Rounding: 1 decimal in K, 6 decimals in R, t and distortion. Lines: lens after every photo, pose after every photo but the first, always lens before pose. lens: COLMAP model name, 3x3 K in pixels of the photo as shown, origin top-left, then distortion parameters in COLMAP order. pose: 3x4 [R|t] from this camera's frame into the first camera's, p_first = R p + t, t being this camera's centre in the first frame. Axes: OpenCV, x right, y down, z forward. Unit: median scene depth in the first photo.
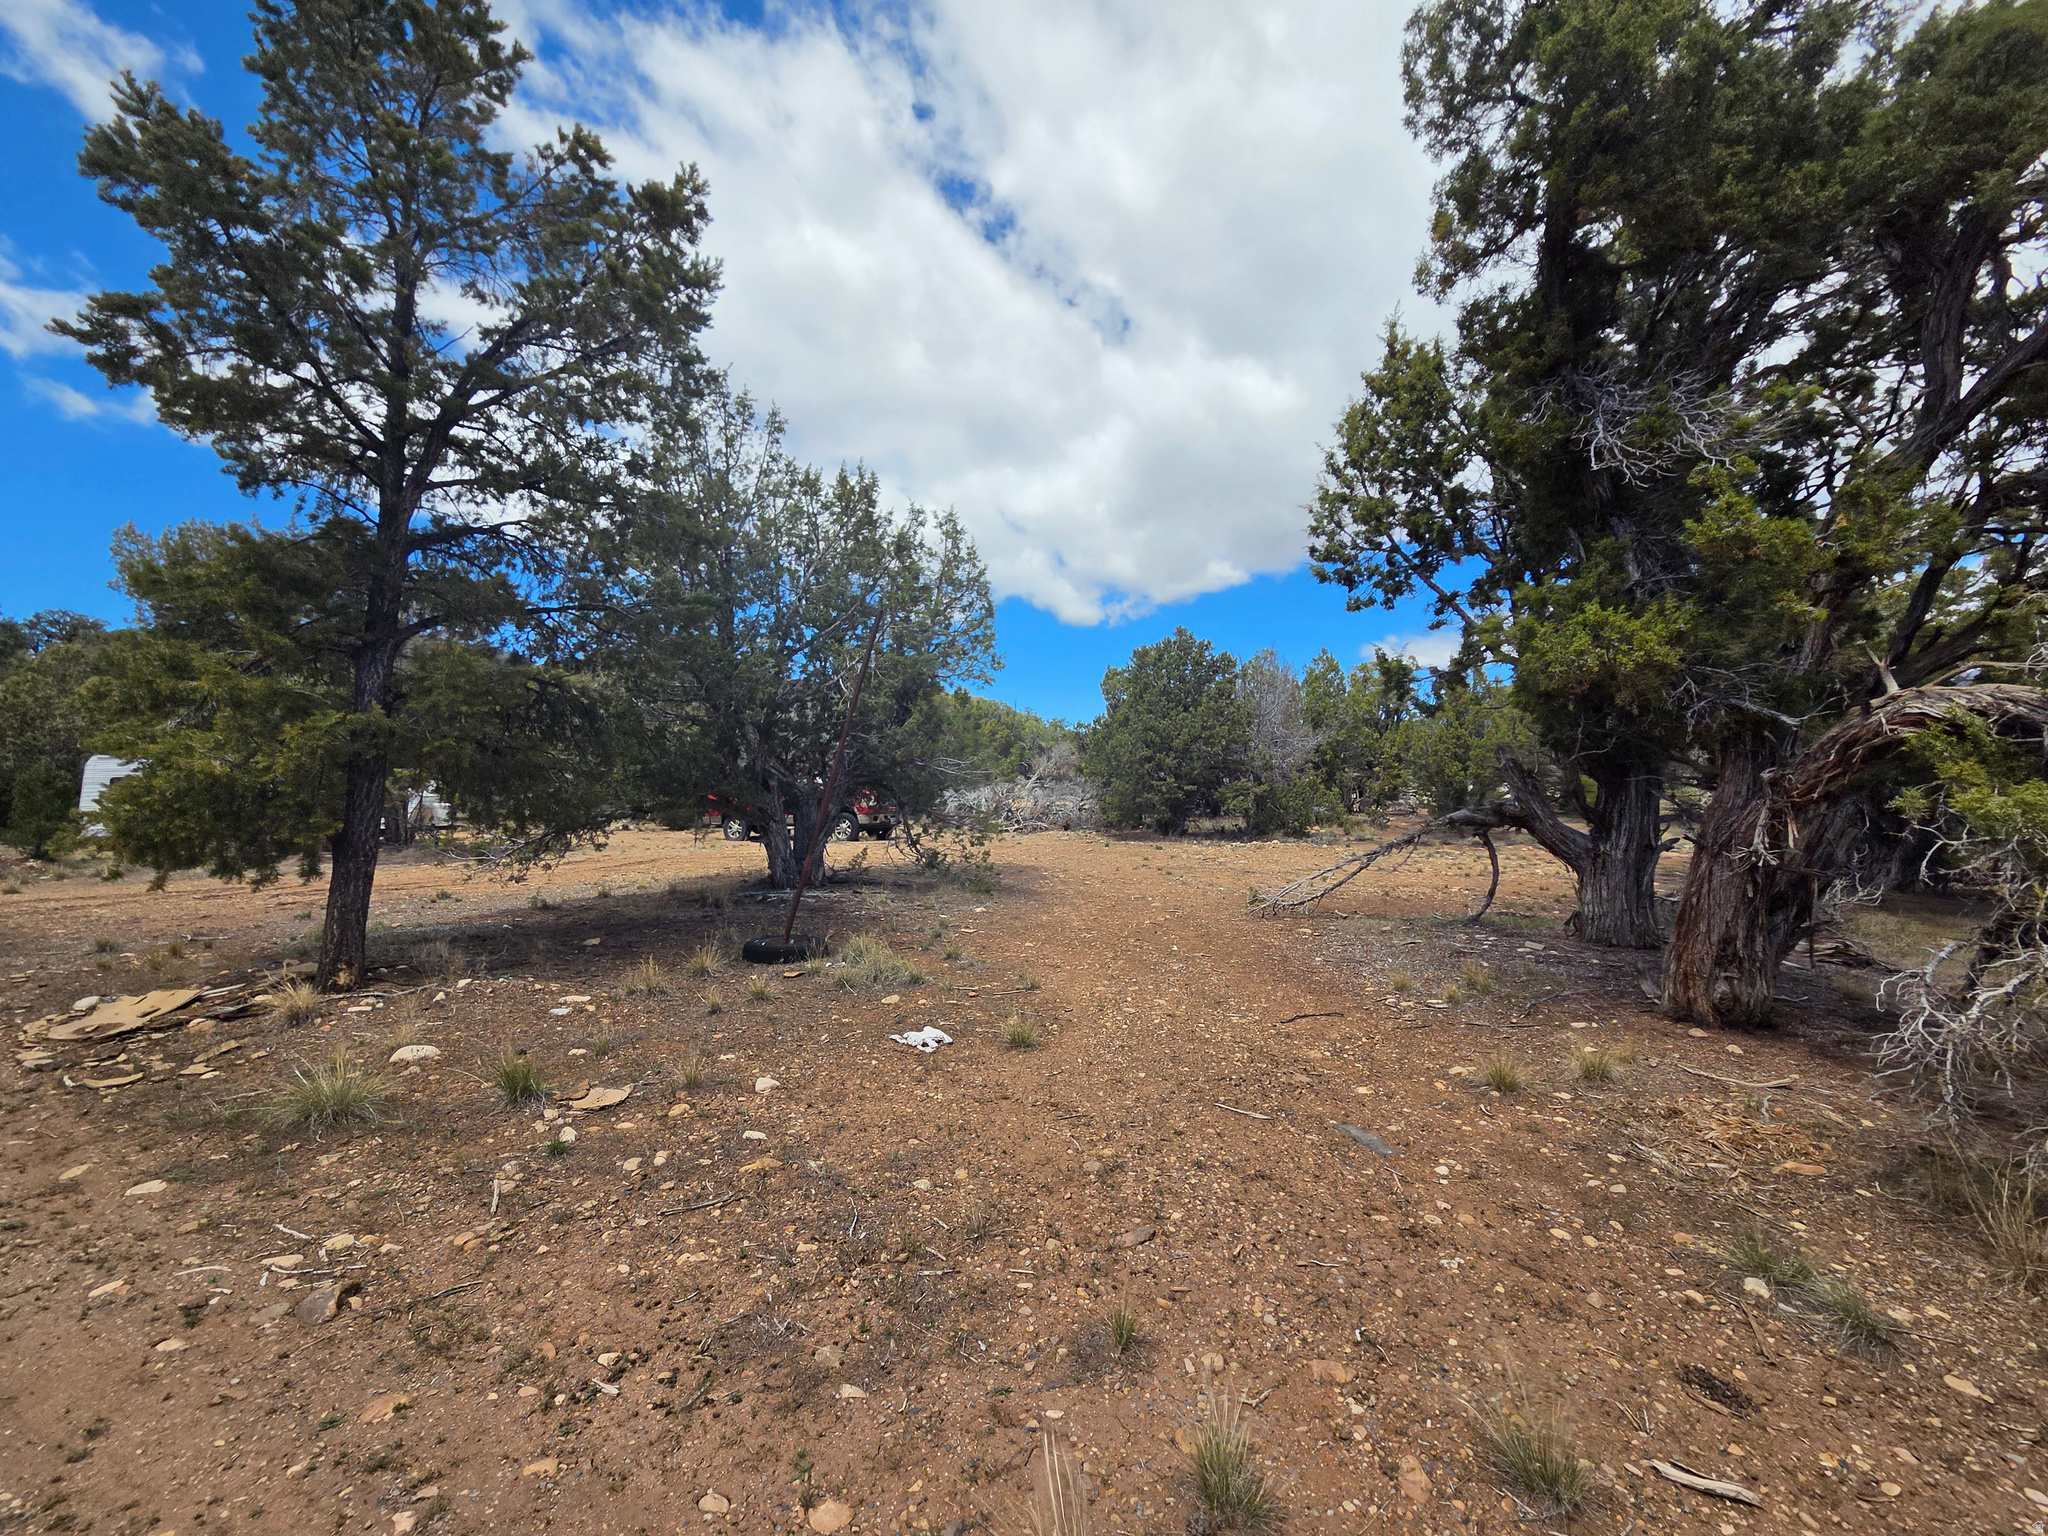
lens RADIAL K [[839.5, 0, 1023.2], [0, 839.5, 759.9], [0, 0, 1]] dist [-0.002858, 0.000709]
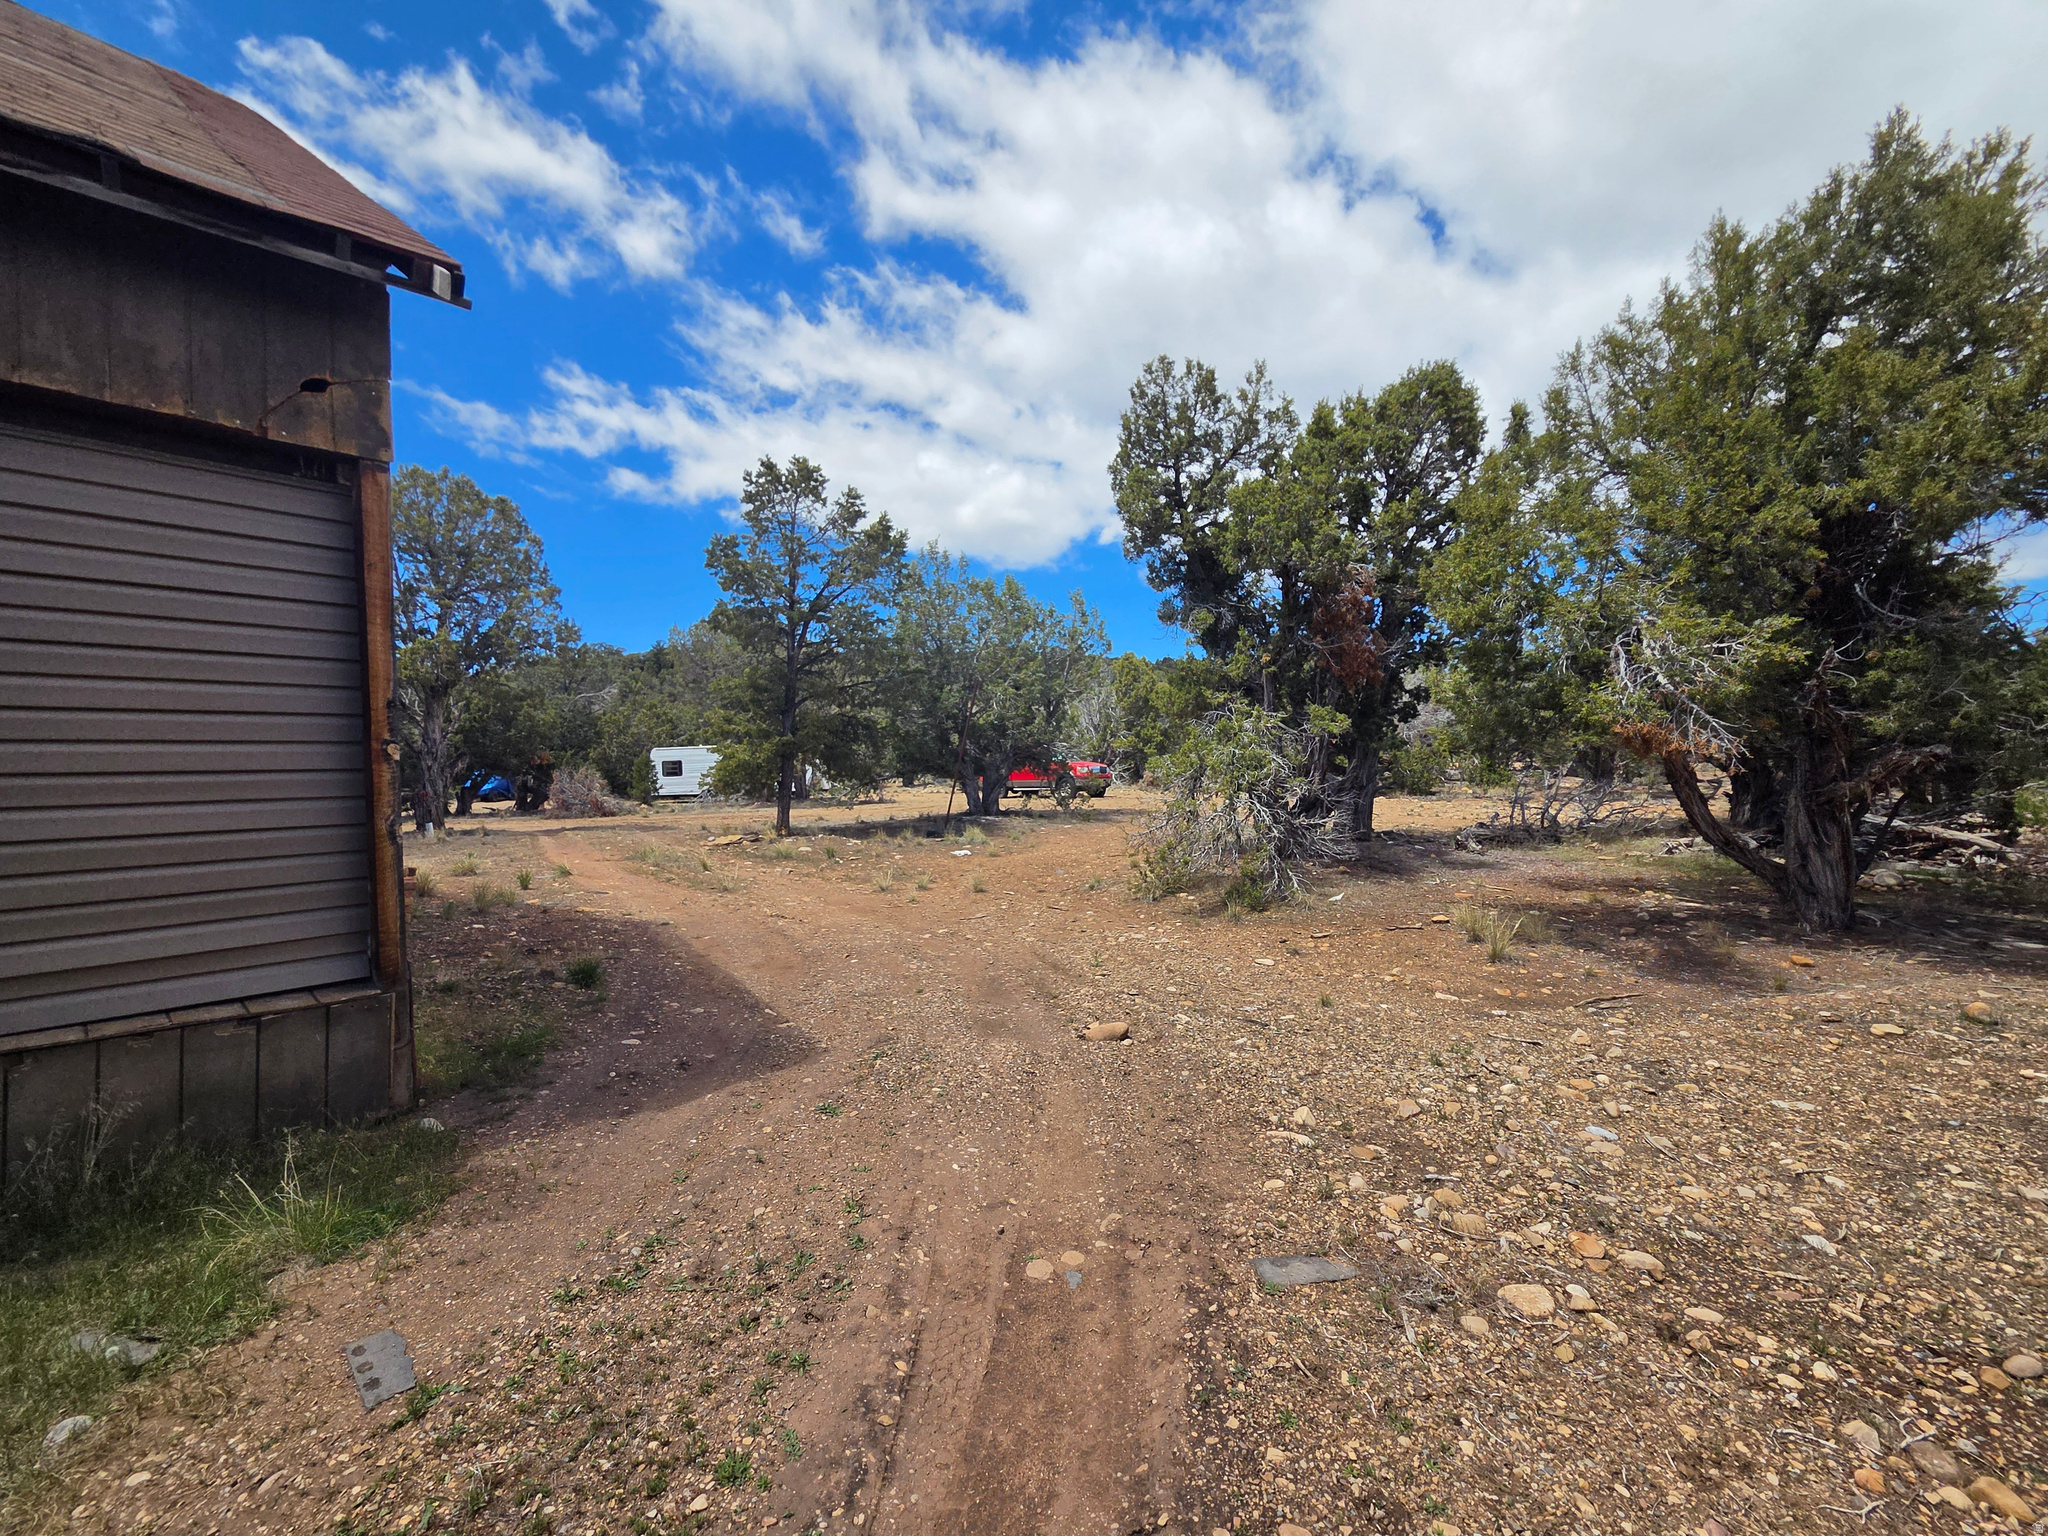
lens RADIAL K [[839.5, 0, 1016.3], [0, 839.5, 771.4], [0, 0, 1]] dist [-0.002858, 0.000709]
pose [[0.924538, -0.010111, -0.380957, 0.905067], [0.028632, 0.998666, 0.042981, -0.036243], [0.380014, -0.050645, 0.923593, -1.186614]]
